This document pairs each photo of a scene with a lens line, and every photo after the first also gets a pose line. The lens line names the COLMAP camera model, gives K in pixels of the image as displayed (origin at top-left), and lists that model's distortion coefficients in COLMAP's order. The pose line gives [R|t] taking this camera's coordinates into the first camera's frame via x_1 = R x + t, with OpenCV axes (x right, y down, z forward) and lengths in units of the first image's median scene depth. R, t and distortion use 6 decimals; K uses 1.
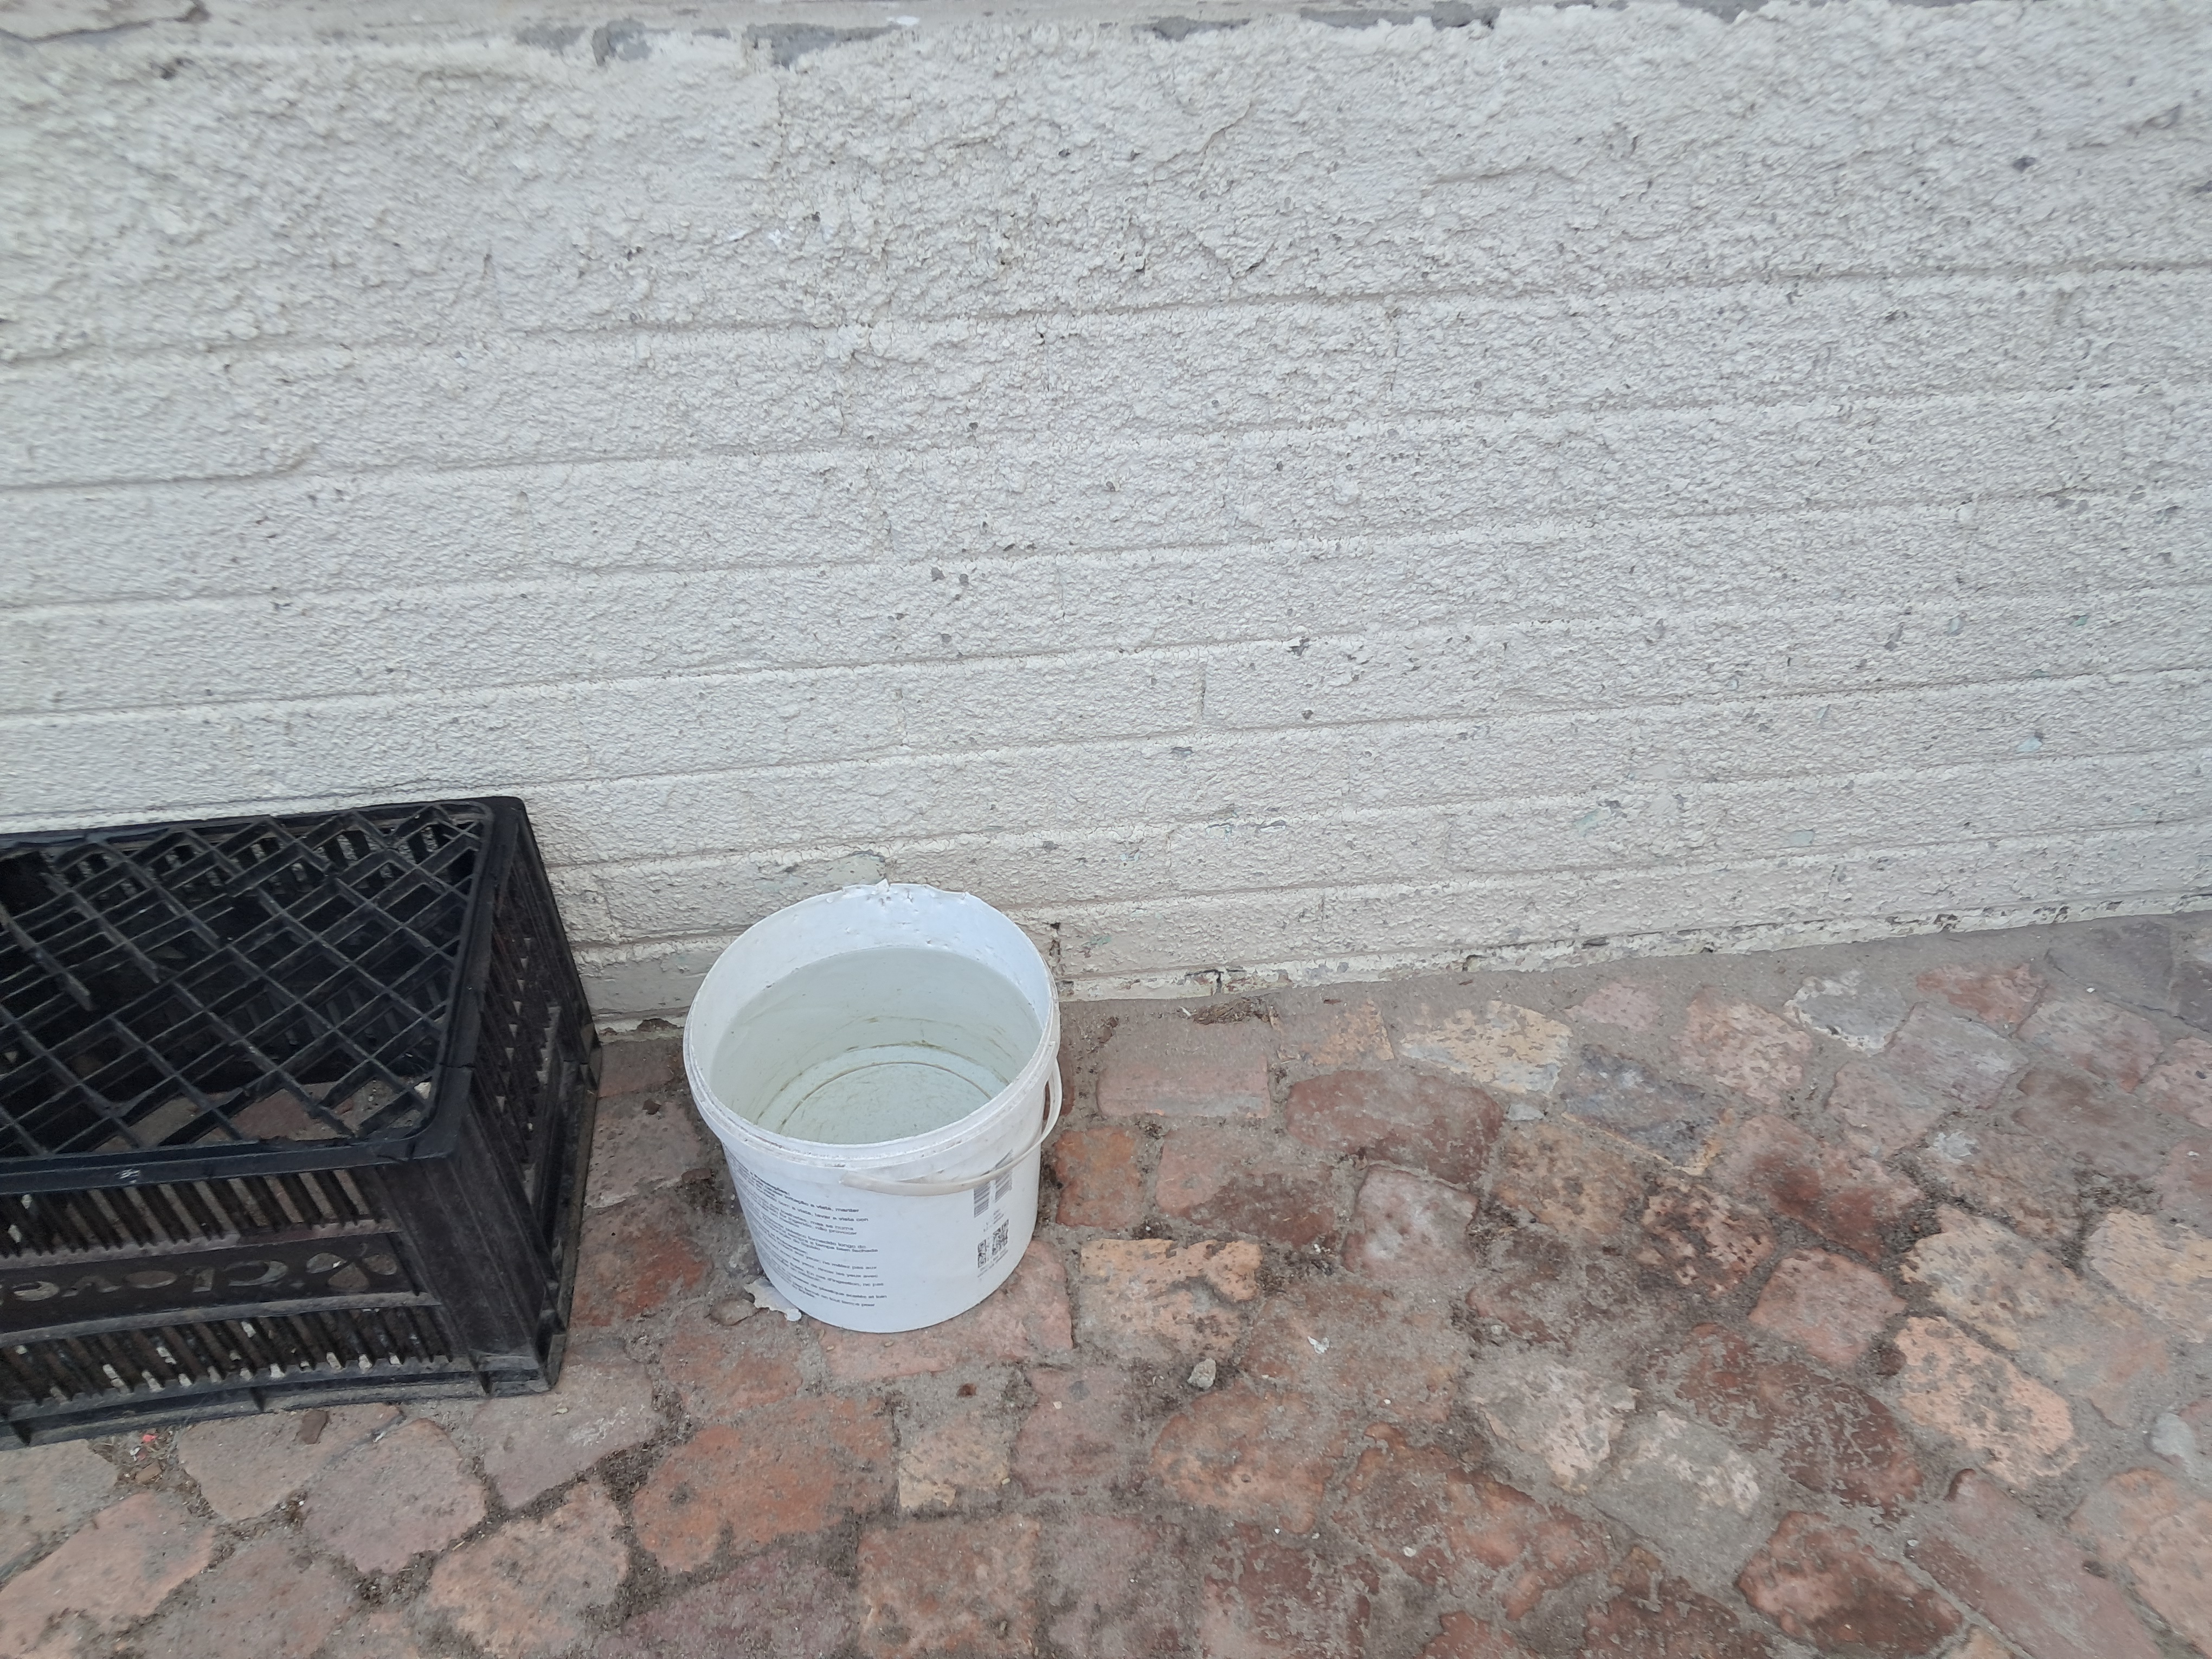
lens RADIAL K [[1745.8, 0, 1095.2], [0, 1745.8, 829.7], [0, 0, 1]] dist [0.011940, -0.018123]
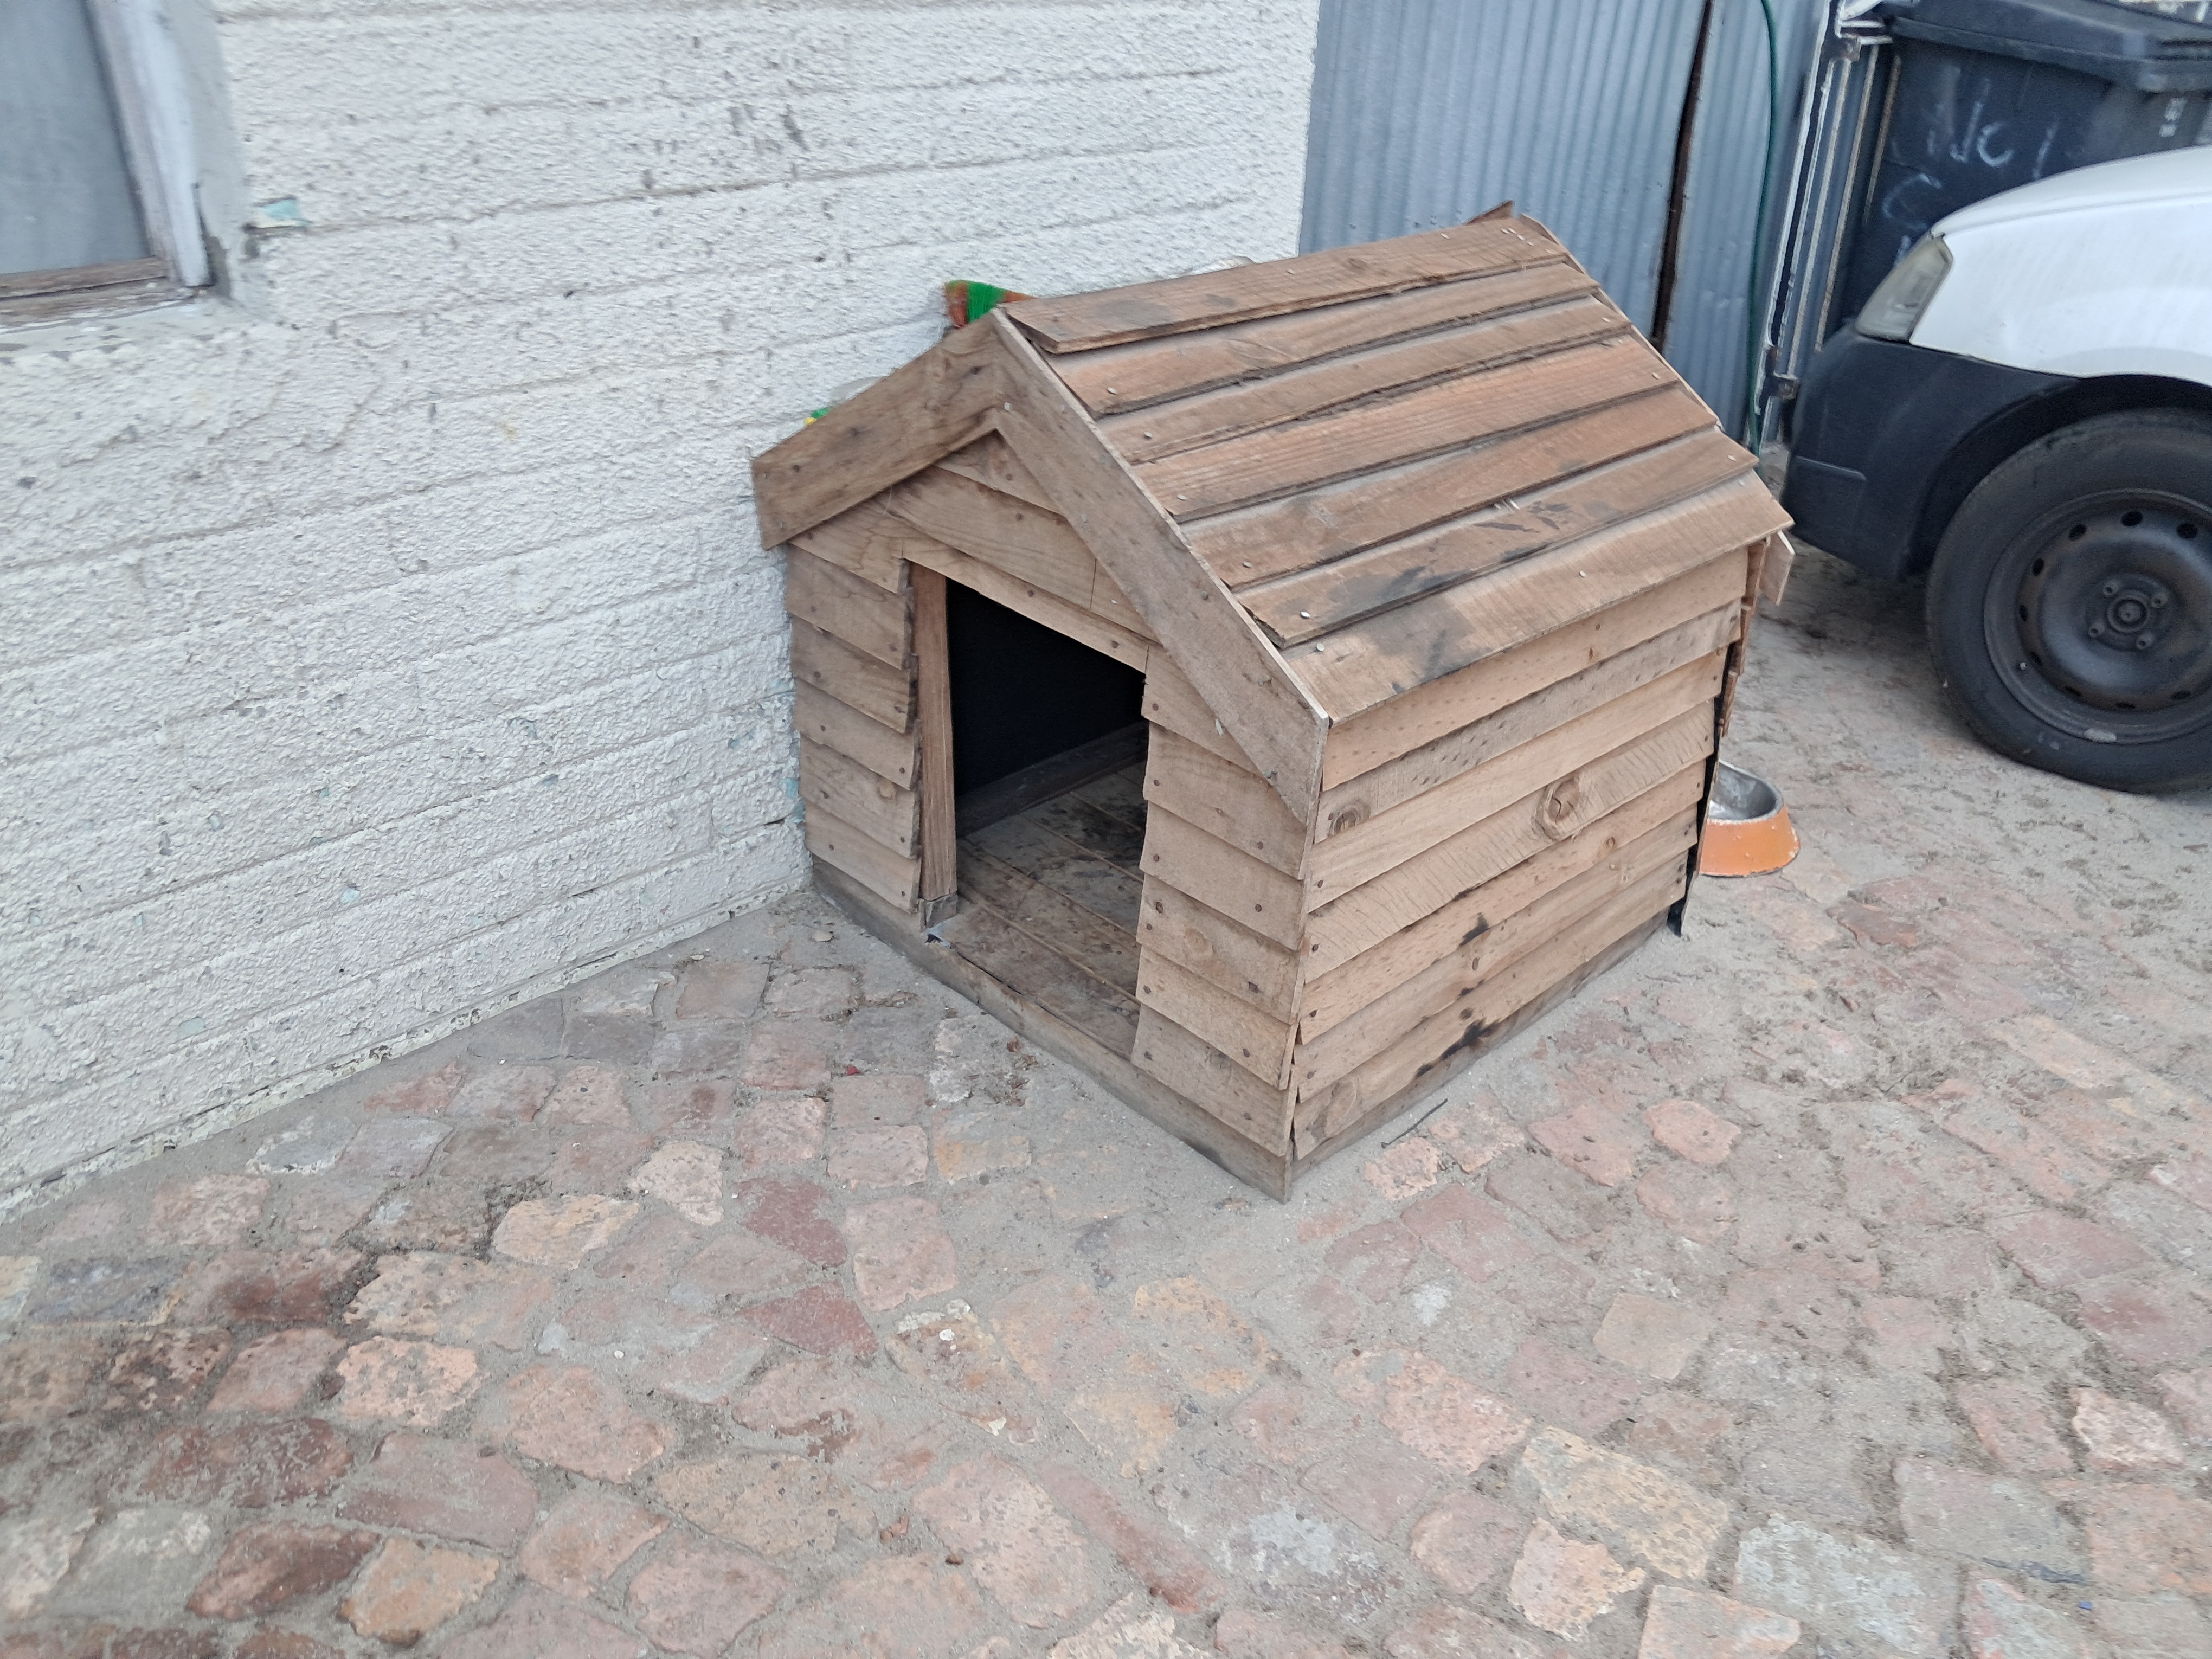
lens RADIAL K [[1745.8, 0, 1113.5], [0, 1745.8, 836.4], [0, 0, 1]] dist [0.011940, -0.018123]
pose [[0.779849, -0.282684, 0.558503, 0.284989], [0.384325, 0.920483, -0.070742, 0.229390], [-0.494095, 0.269815, 0.826481, -0.361738]]
